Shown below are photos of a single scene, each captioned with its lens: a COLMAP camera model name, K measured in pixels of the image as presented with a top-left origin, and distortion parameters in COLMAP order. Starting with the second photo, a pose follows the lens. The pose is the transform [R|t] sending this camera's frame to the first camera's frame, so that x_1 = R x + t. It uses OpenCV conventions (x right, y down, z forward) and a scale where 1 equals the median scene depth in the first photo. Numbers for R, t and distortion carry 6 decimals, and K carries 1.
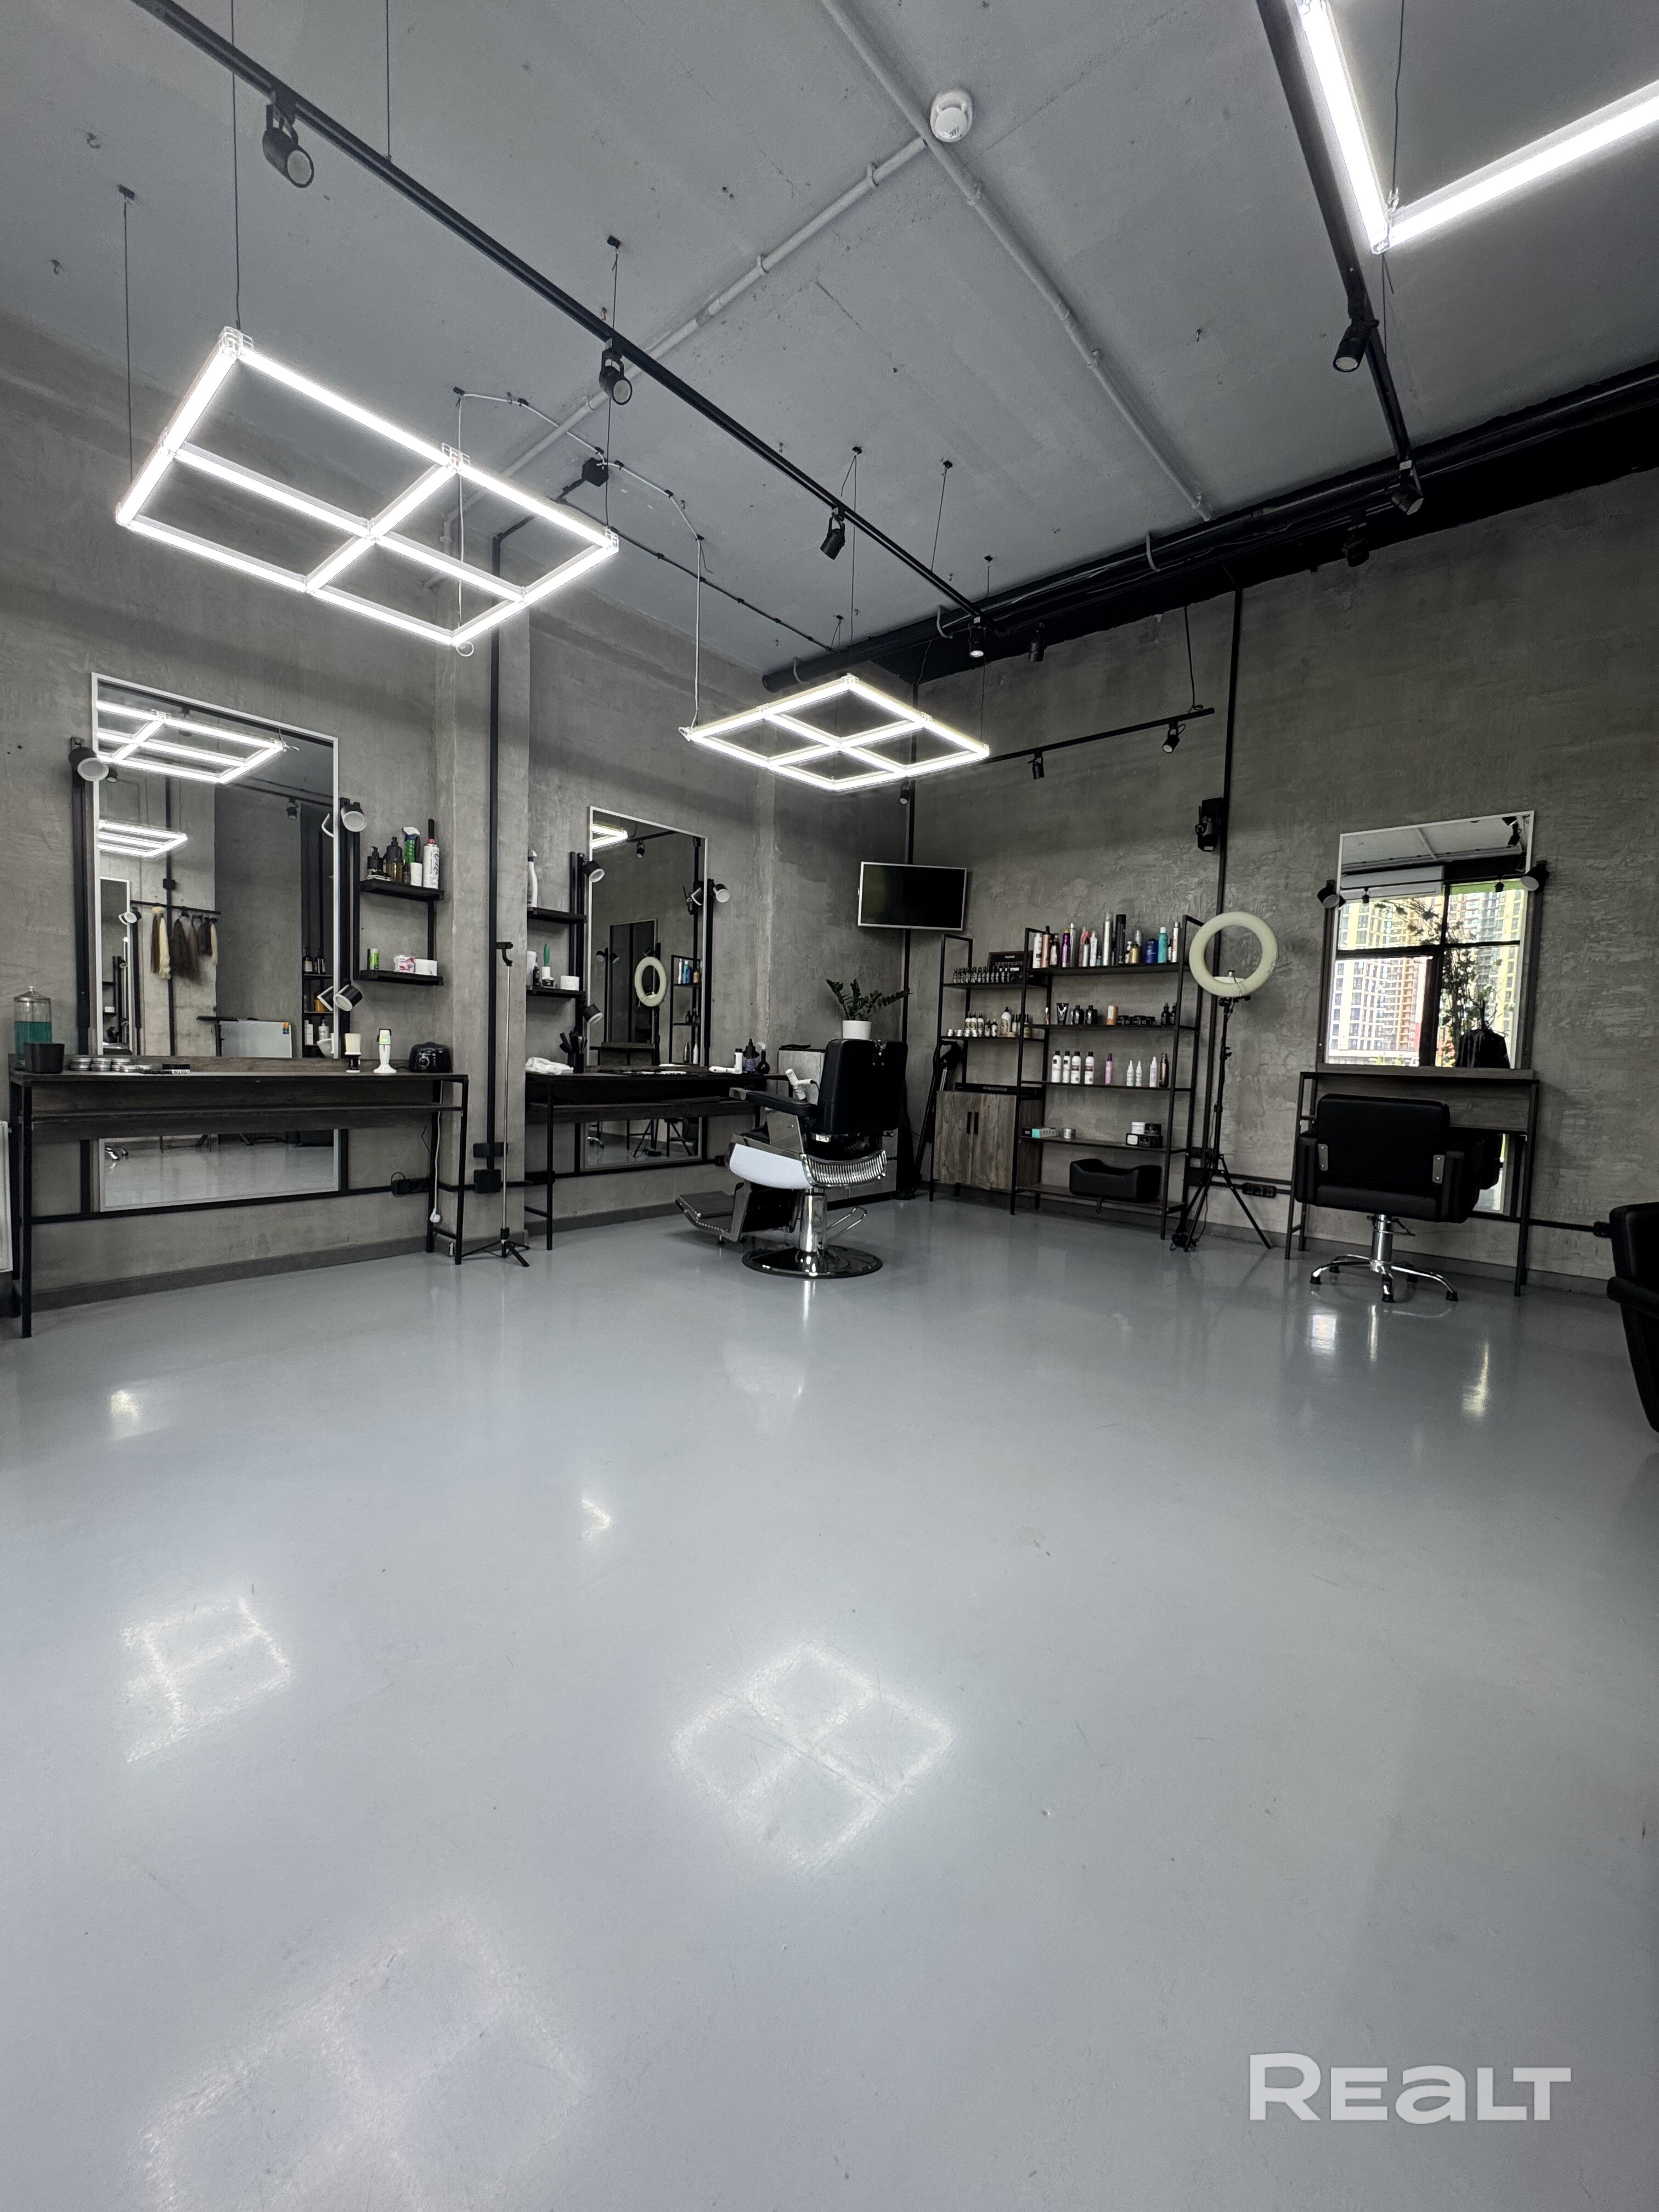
lens RADIAL K [[880.9, 0, 827.7], [0, 880.9, 1103.4], [0, 0, 1]] dist [-0.009880, -0.000513]
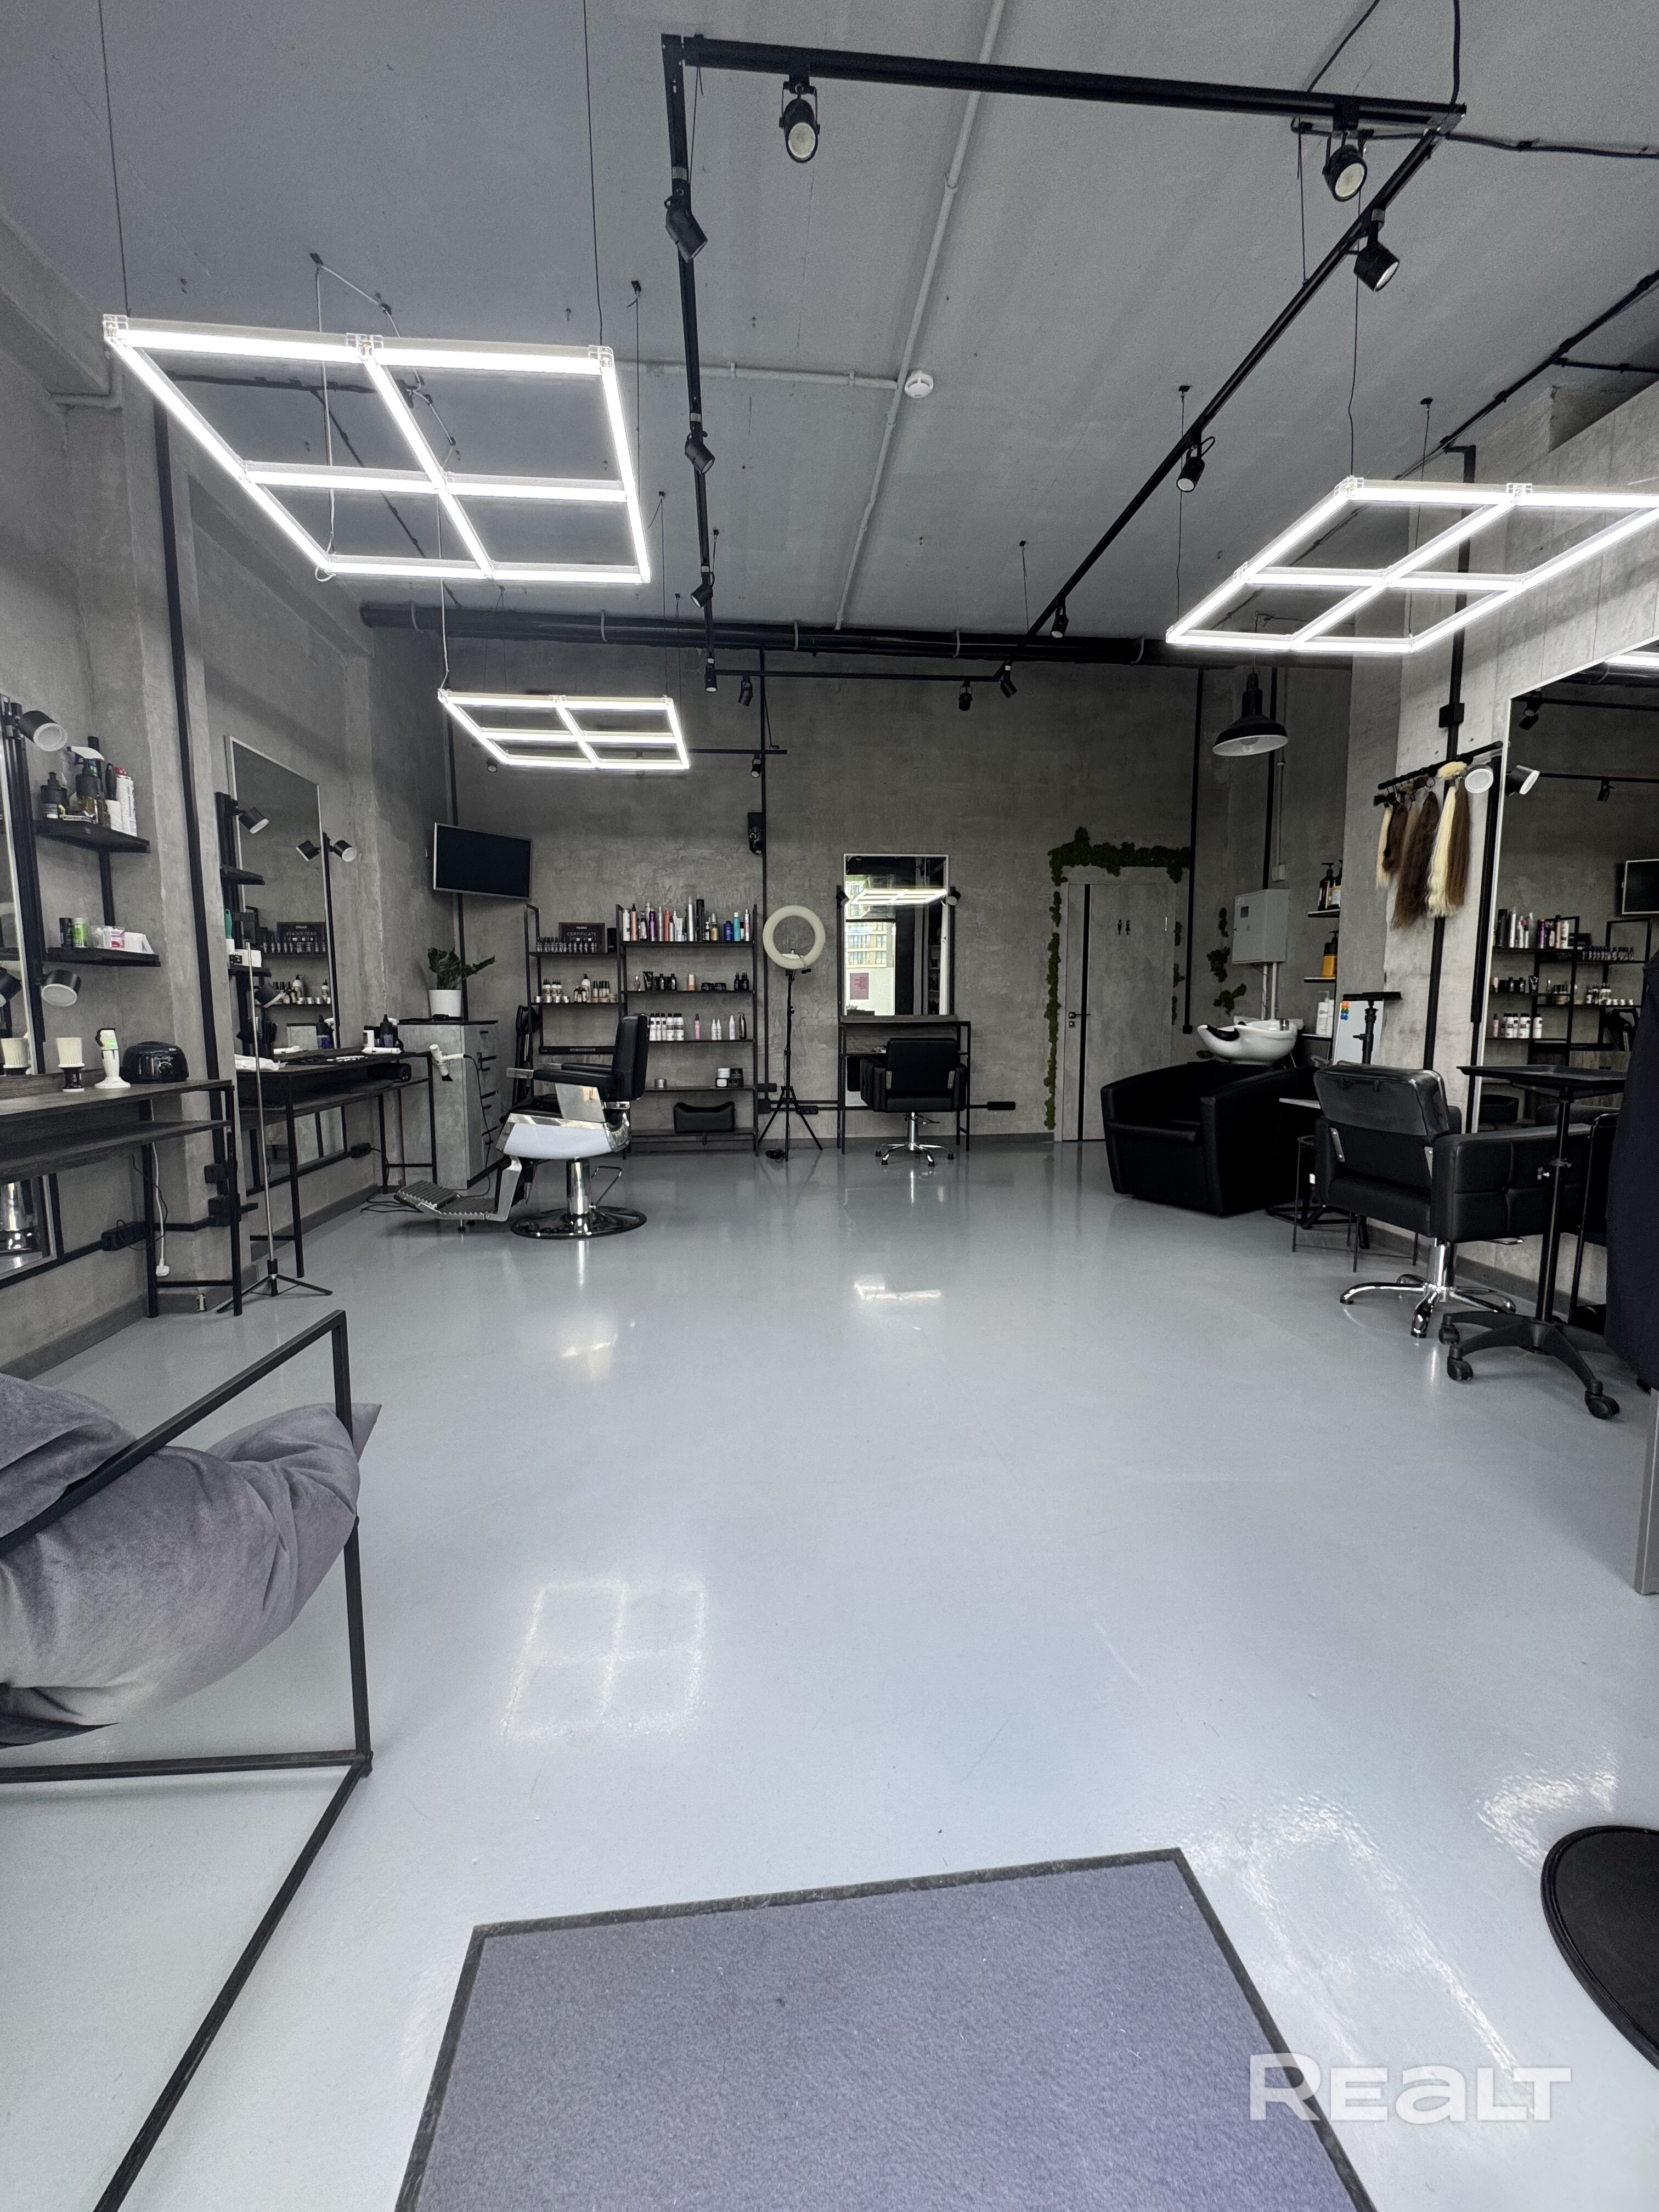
lens RADIAL K [[880.9, 0, 832.1], [0, 880.9, 1105.8], [0, 0, 1]] dist [-0.009880, -0.000513]
pose [[0.671691, -0.117829, 0.731401, -0.471108], [0.070541, 0.992957, 0.095184, -0.034735], [-0.737466, -0.012341, 0.675272, 0.041063]]
